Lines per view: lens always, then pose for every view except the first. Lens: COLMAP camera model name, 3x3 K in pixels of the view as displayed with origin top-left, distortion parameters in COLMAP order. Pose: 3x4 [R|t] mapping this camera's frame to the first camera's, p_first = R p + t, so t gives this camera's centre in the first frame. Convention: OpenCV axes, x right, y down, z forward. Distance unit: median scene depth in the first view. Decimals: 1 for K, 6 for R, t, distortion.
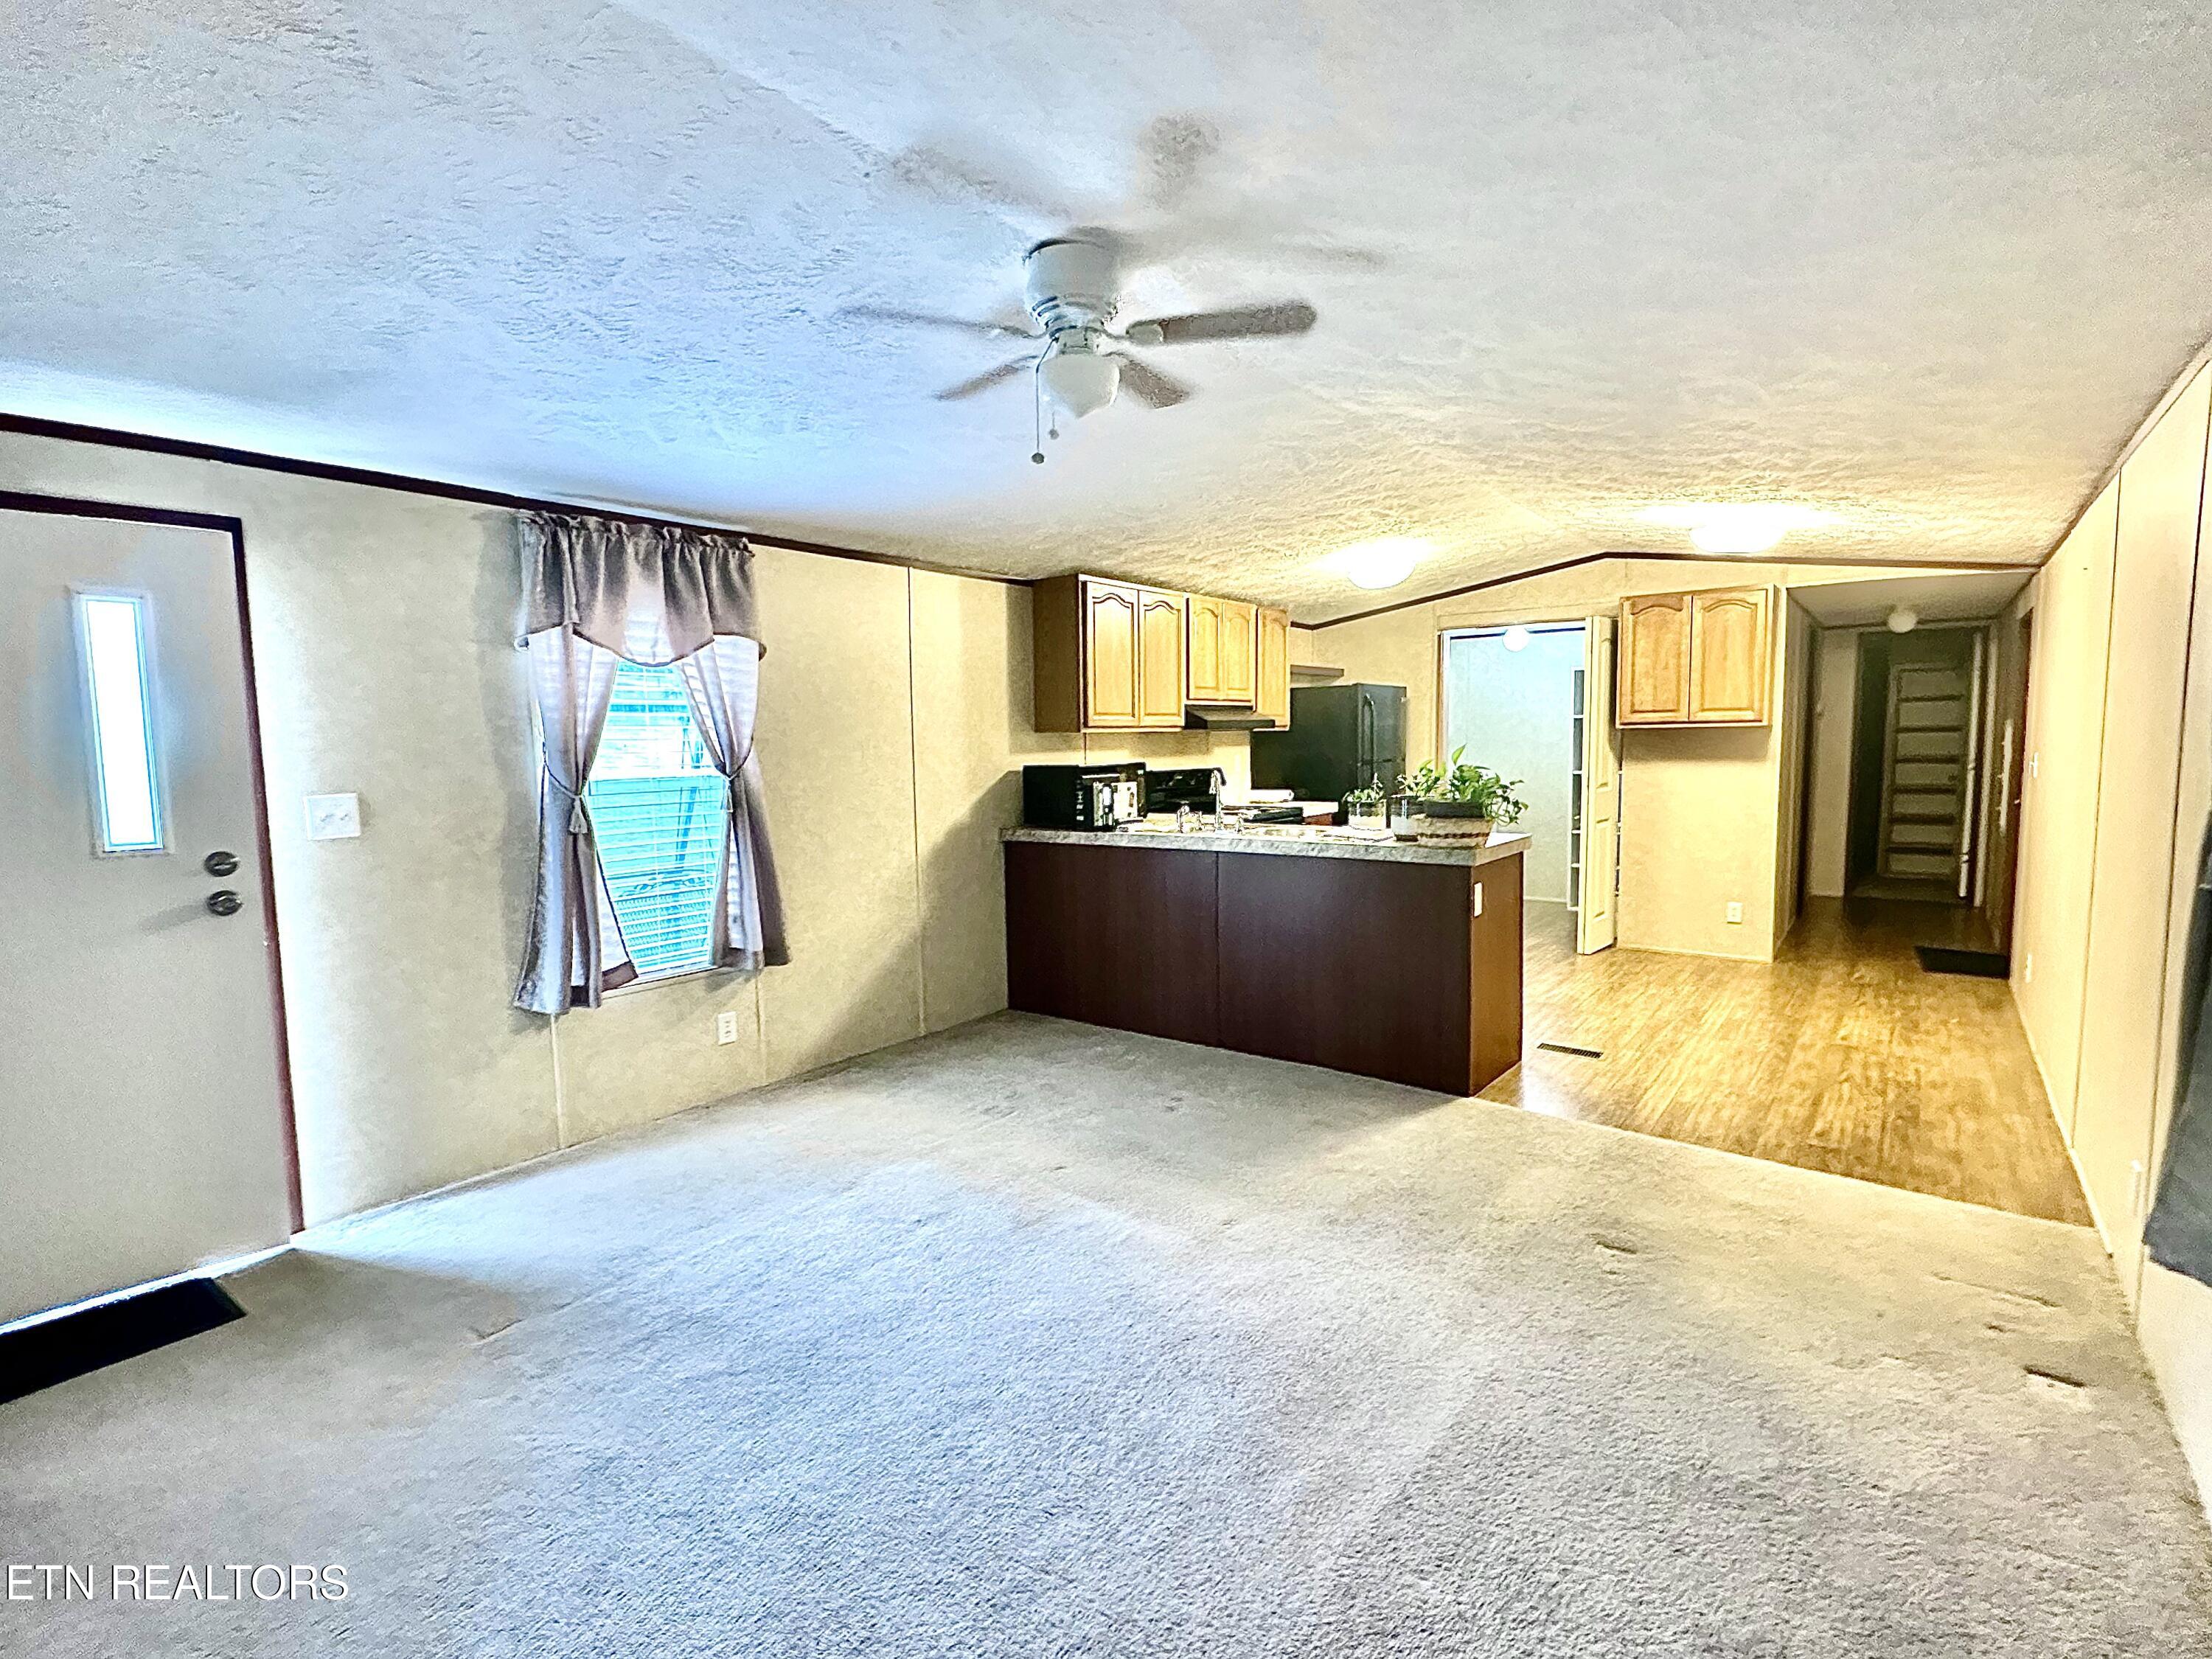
lens RADIAL K [[1045.2, 0, 1114.2], [0, 1045.2, 838.4], [0, 0, 1]] dist [0.003279, 0.000098]
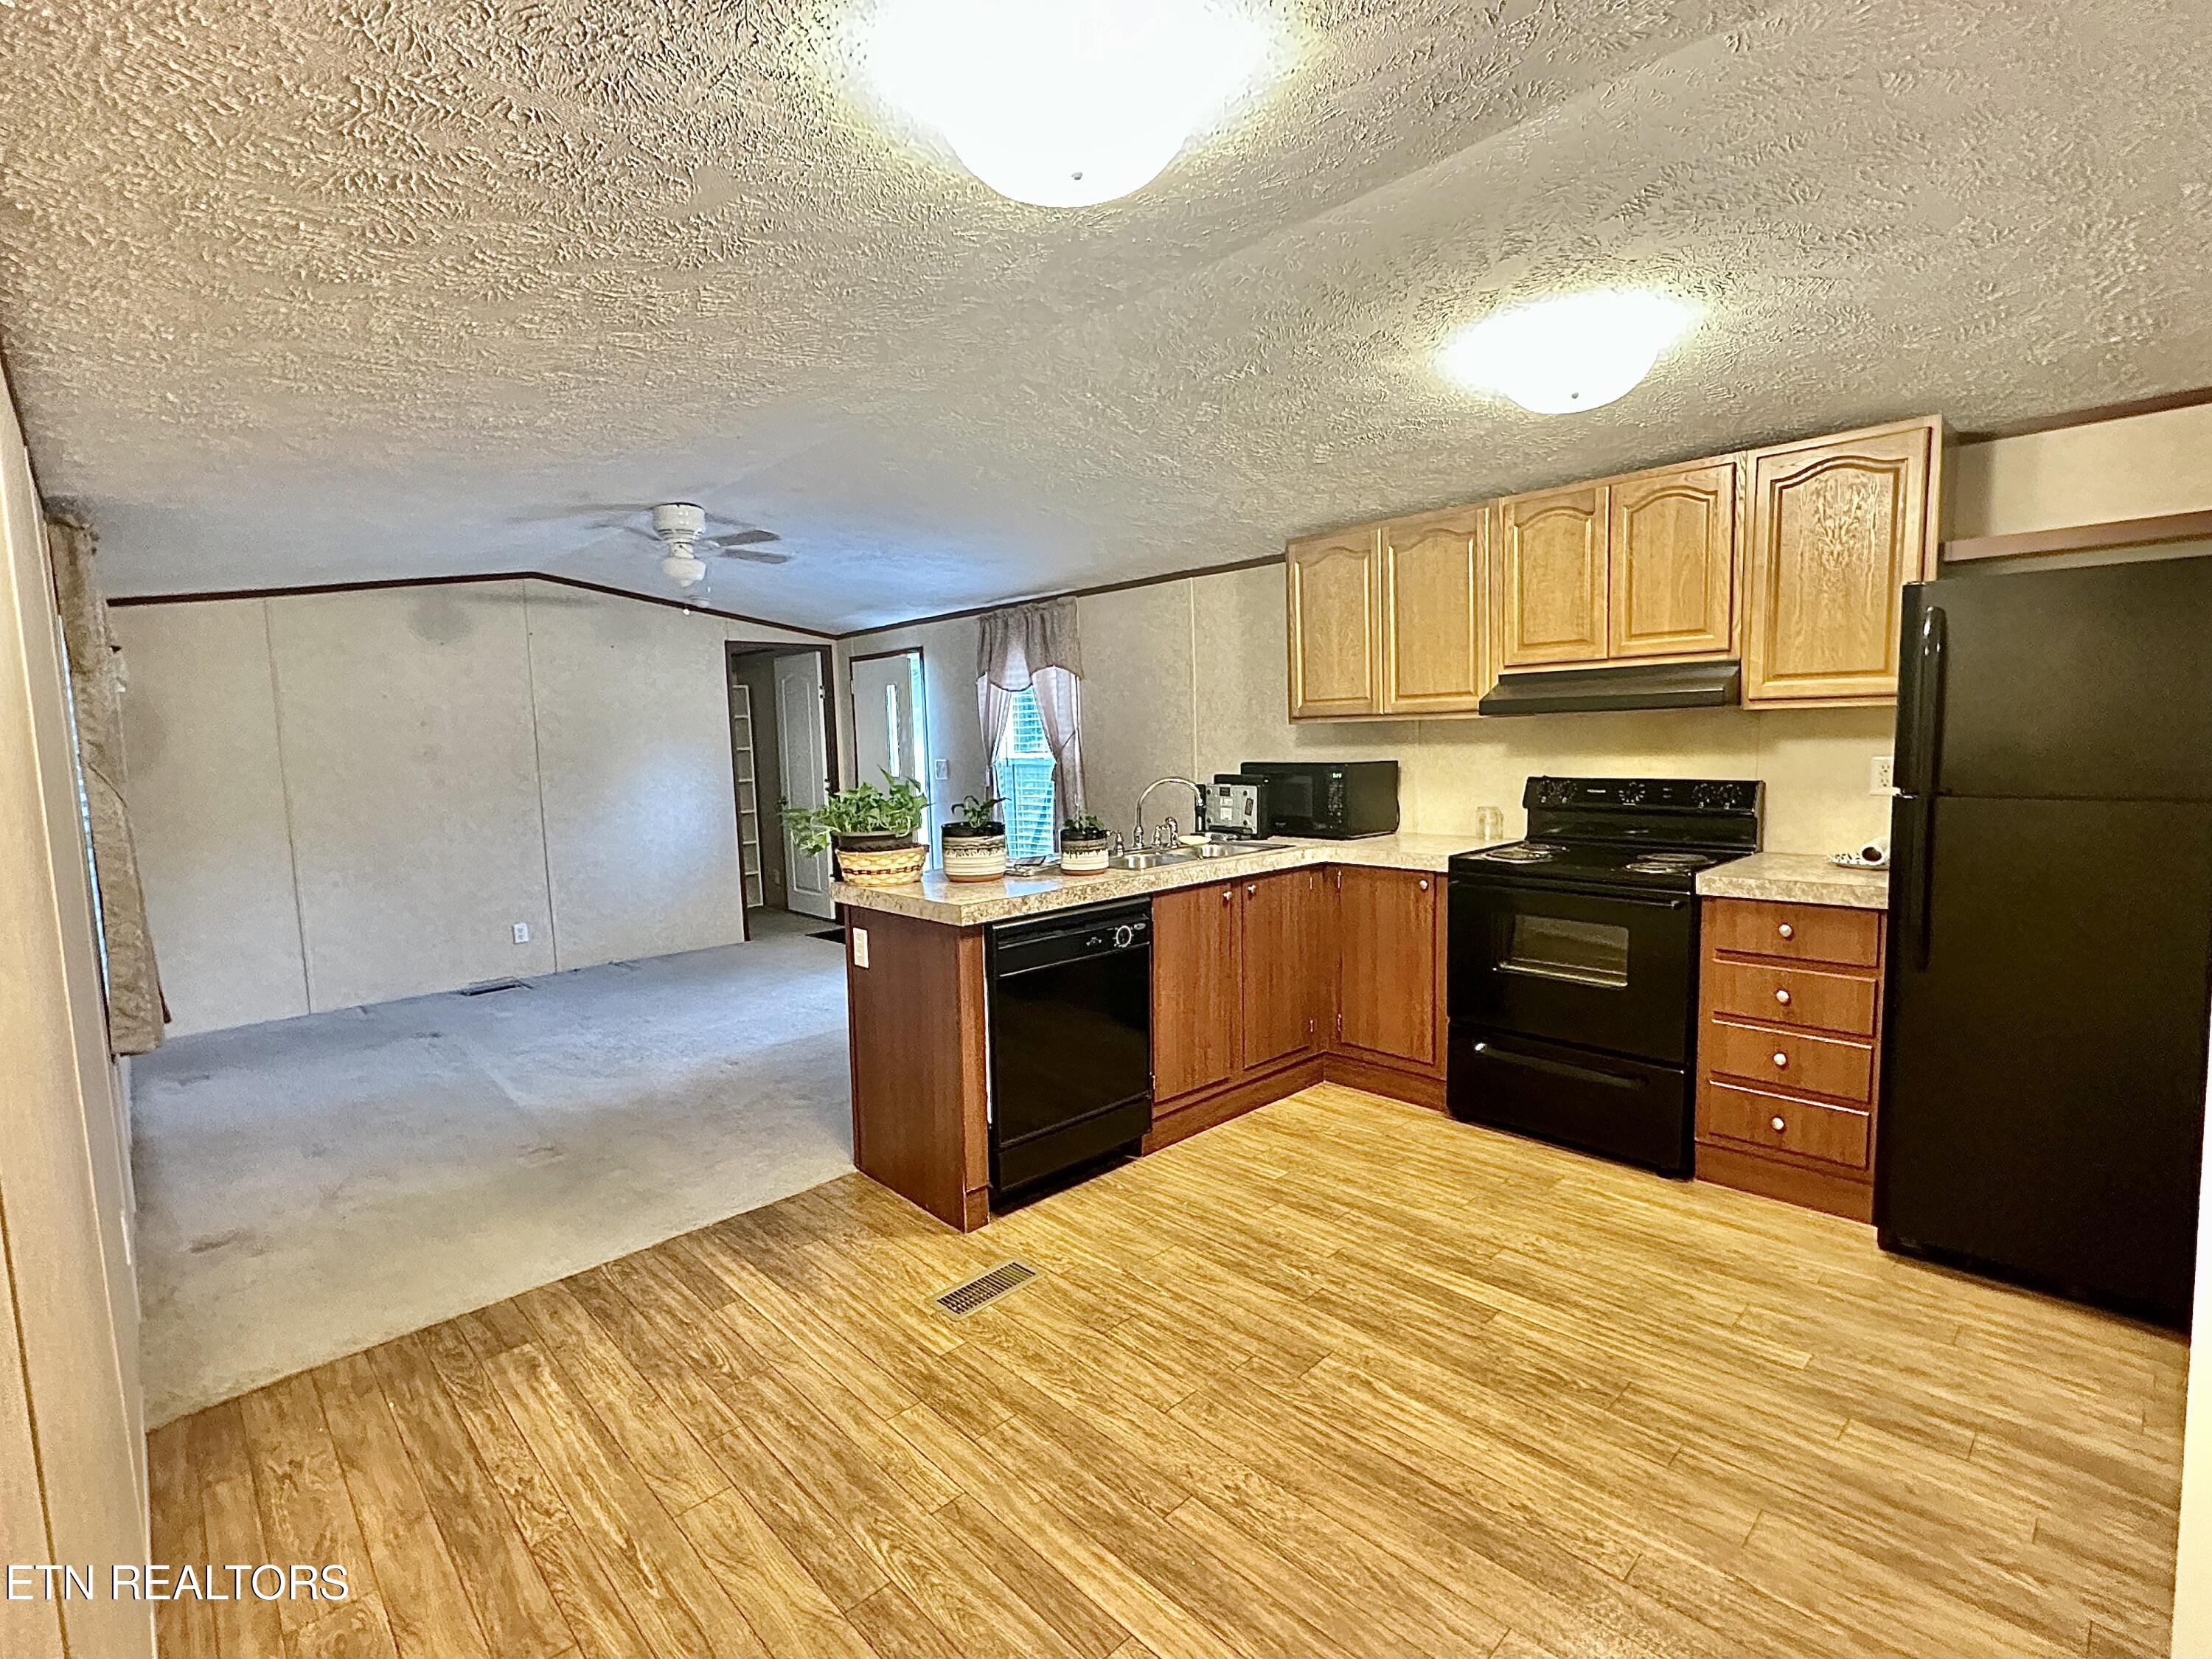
lens RADIAL K [[1045.2, 0, 1114.4], [0, 1045.2, 822.4], [0, 0, 1]] dist [0.003279, 0.000098]
pose [[-0.152614, 0.113121, -0.981791, 1.177446], [-0.063214, 0.990276, 0.123925, -0.165907], [0.986262, 0.080976, -0.143979, 1.363904]]
